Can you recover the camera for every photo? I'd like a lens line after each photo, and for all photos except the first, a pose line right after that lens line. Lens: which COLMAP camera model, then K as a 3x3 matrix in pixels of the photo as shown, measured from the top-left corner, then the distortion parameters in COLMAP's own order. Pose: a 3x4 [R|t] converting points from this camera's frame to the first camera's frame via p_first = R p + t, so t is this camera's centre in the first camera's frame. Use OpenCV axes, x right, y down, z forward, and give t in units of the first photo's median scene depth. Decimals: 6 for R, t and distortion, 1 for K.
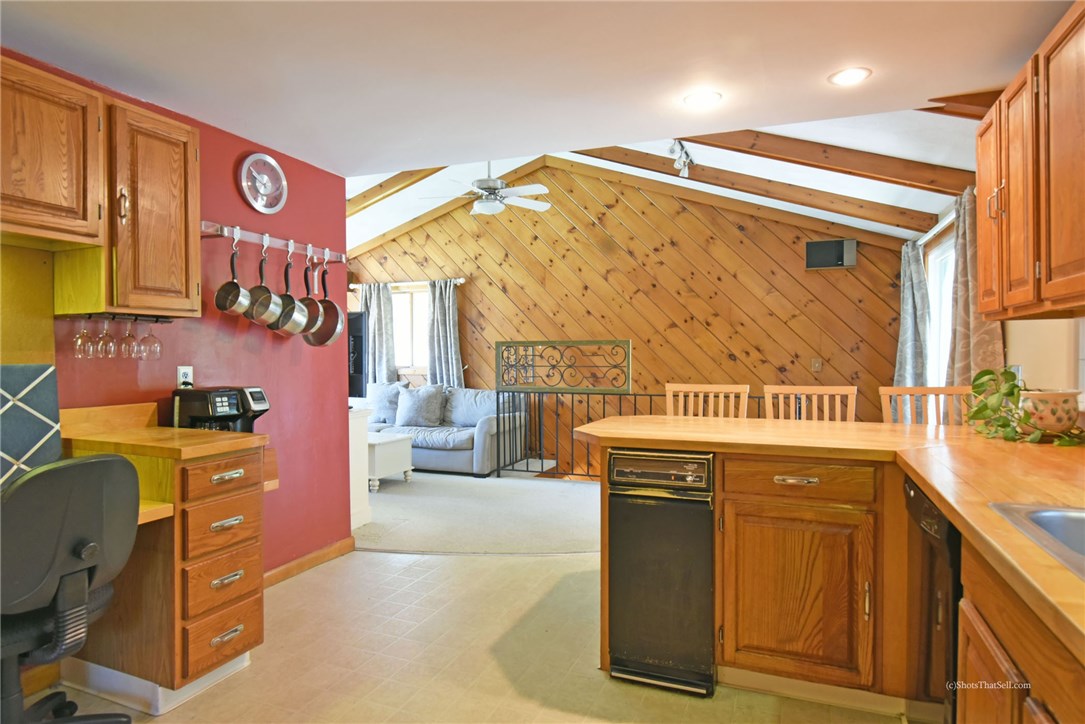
lens RADIAL K [[635.3, 0, 534.2], [0, 635.3, 360.2], [0, 0, 1]] dist [-0.005986, -0.002229]
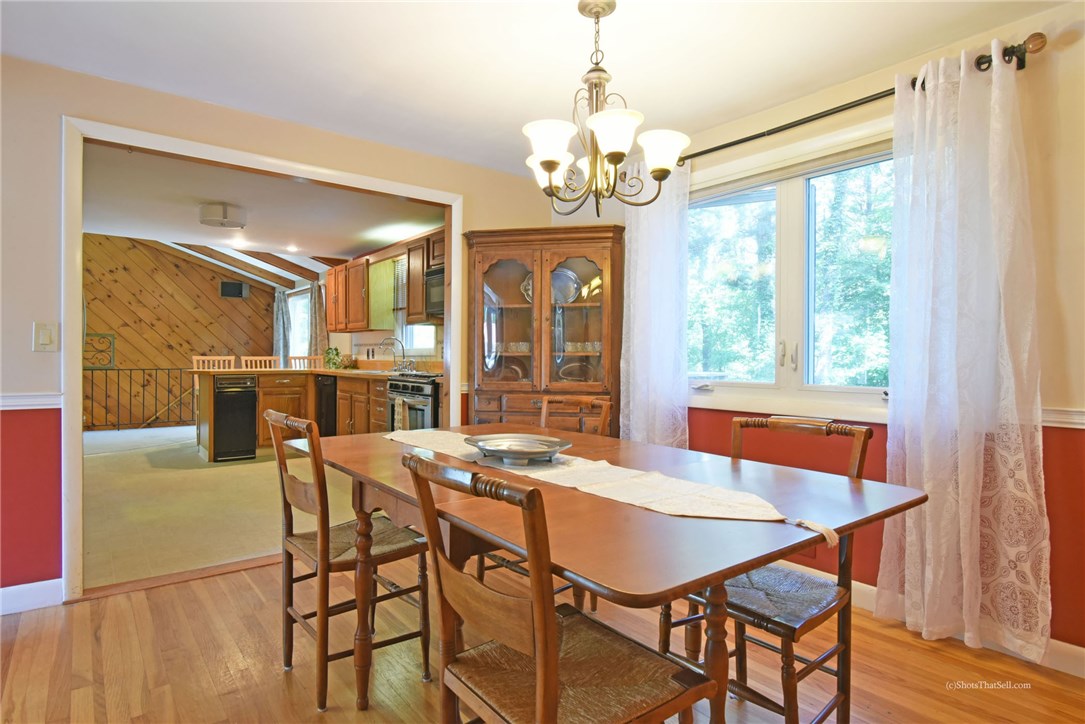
lens RADIAL K [[604.1, 0, 536.7], [0, 604.1, 360.1], [0, 0, 1]] dist [-0.003826, -0.000729]
pose [[0.506427, -0.000310, 0.862283, -0.578441], [0.001615, 0.999999, -0.000589, 0.033267], [-0.862281, 0.001690, 0.506427, -0.603881]]
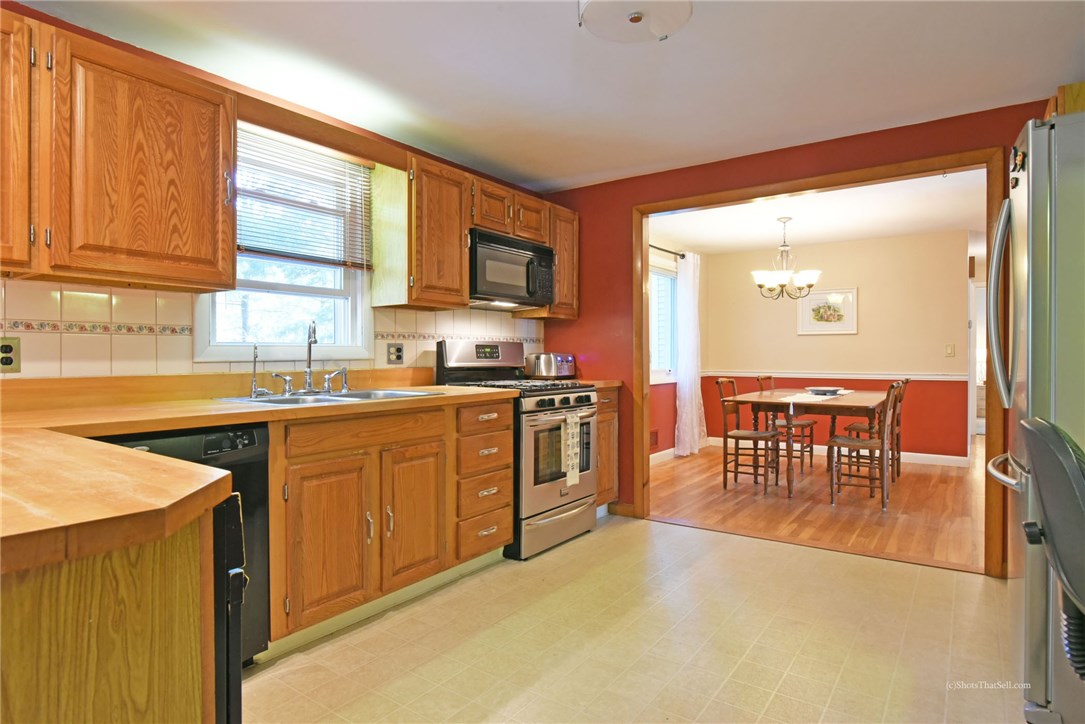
lens RADIAL K [[604.1, 0, 536.7], [0, 604.1, 360.1], [0, 0, 1]] dist [-0.003826, -0.000729]
pose [[-0.973855, 0.000713, 0.227170, -0.075897], [0.004530, 0.999857, 0.016281, 0.017625], [-0.227126, 0.016885, -0.973719, 0.564489]]
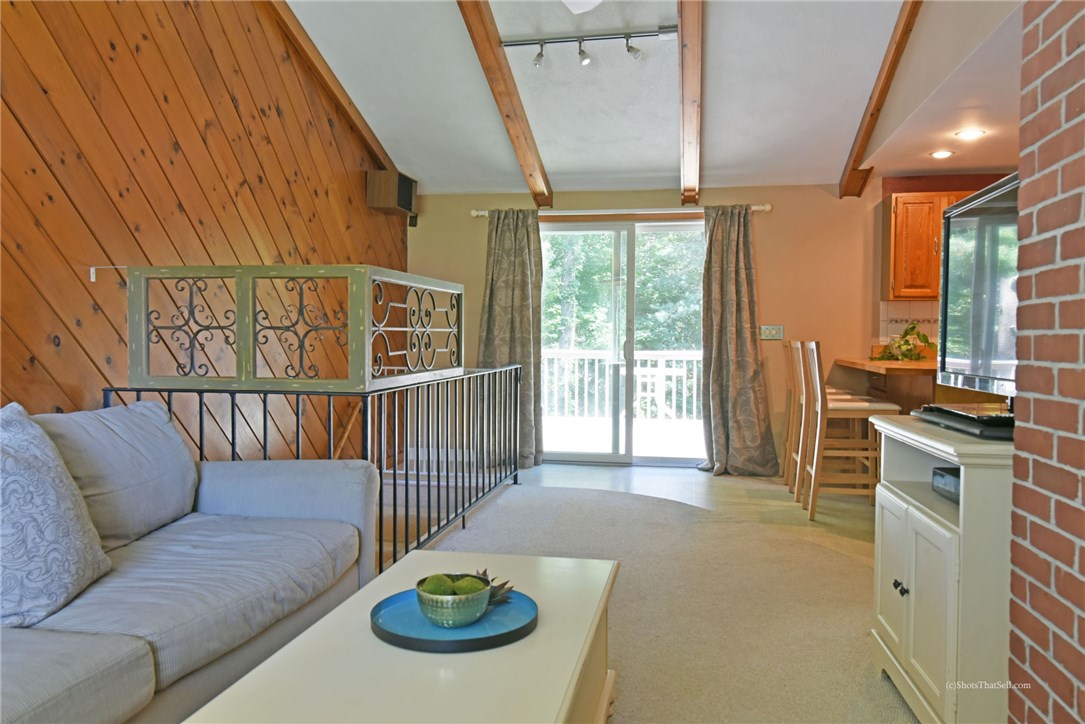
lens RADIAL K [[778.7, 0, 542.5], [0, 778.7, 362.0], [0, 0, 1]] dist [-0.002439, -0.001633]
pose [[-0.209095, -0.037584, 0.977173, -0.588756], [0.005248, 0.999204, 0.039554, 0.012519], [-0.977881, 0.013399, -0.208732, 1.064004]]
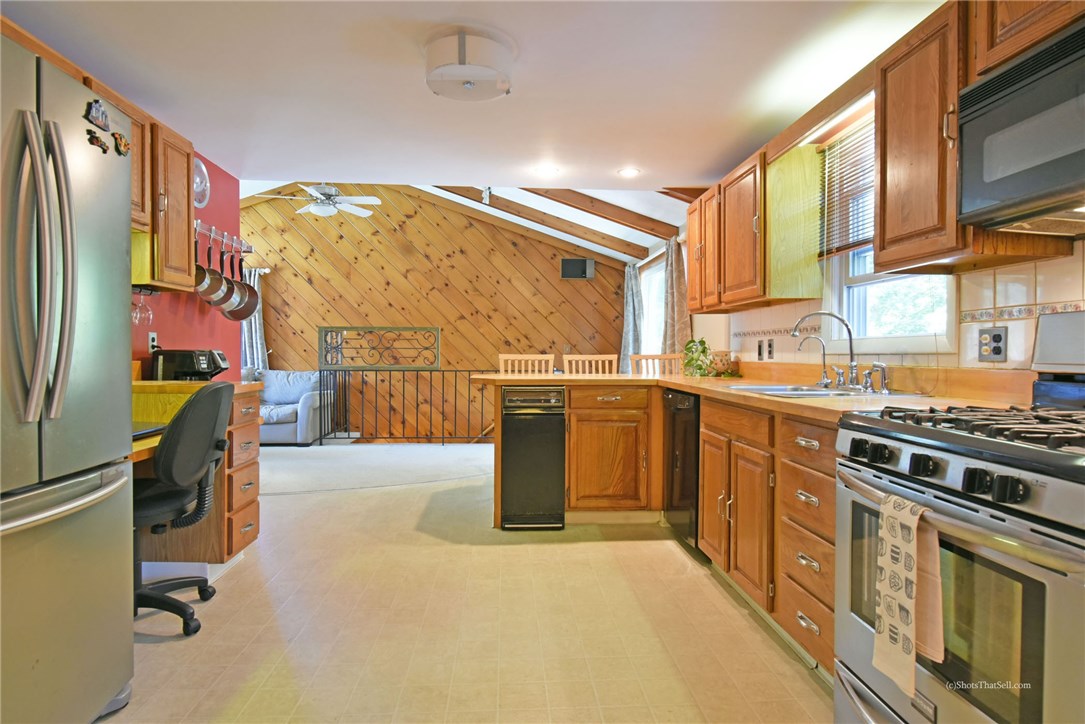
lens RADIAL K [[619.2, 0, 537.4], [0, 619.2, 360.1], [0, 0, 1]] dist [-0.002866, -0.000532]
pose [[0.902252, 0.000395, 0.431209, -0.198844], [-0.001875, 0.999994, 0.003008, 0.028797], [-0.431205, -0.003522, 0.902247, -0.185655]]
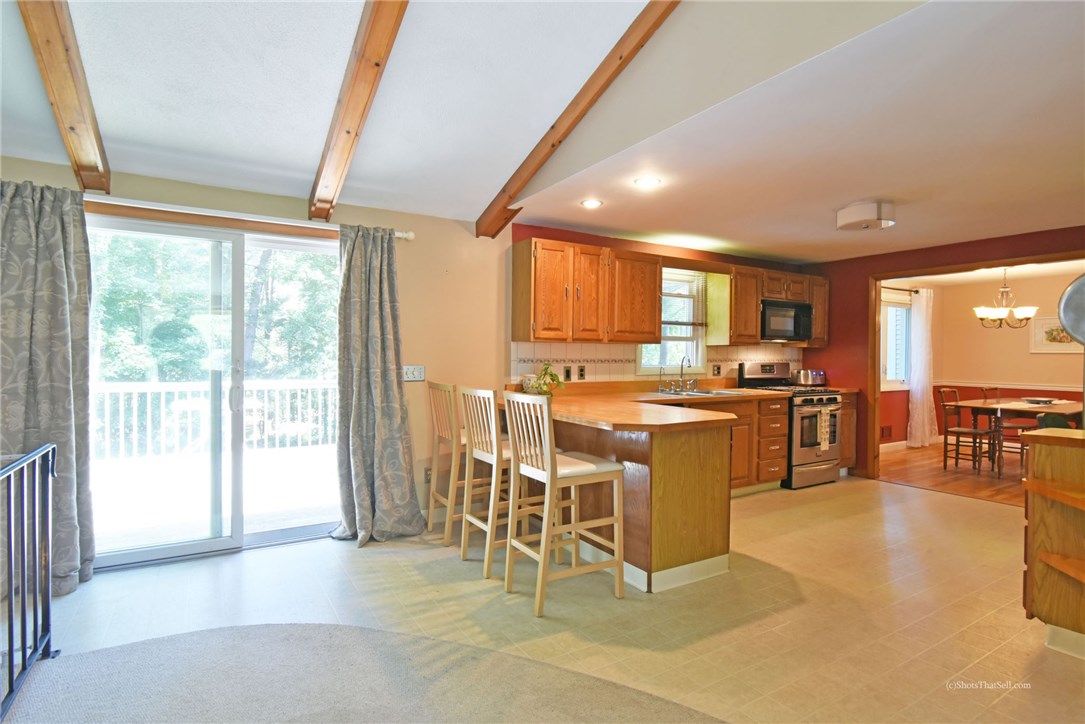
lens RADIAL K [[546.2, 0, 536.9], [0, 546.2, 361.6], [0, 0, 1]] dist [-0.018959, -0.000077]
pose [[-0.805004, -0.011107, 0.593165, -0.124174], [-0.000961, 0.999848, 0.017418, -0.011672], [-0.593268, 0.013452, -0.804892, 0.988862]]
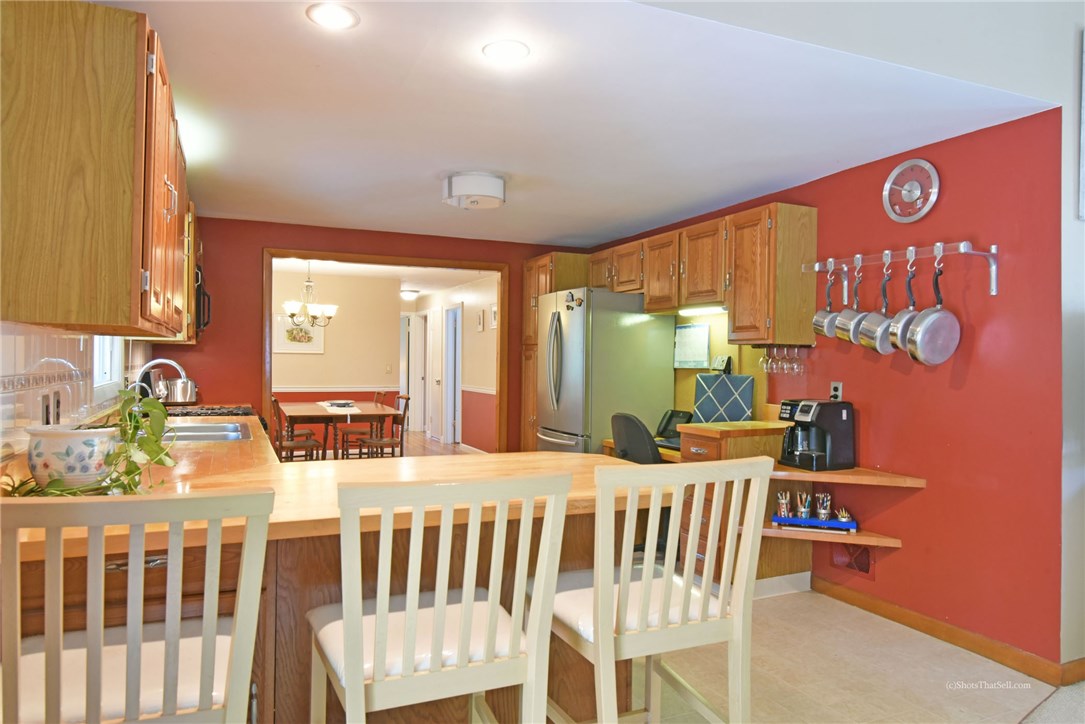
lens RADIAL K [[704.1, 0, 542.5], [0, 704.1, 362.0], [0, 0, 1]] dist [0.001210, 0.000375]
pose [[-0.688963, -0.004729, -0.724781, 0.397287], [-0.017091, 0.999807, 0.009722, -0.015616], [0.724595, 0.019085, -0.688911, 0.755790]]
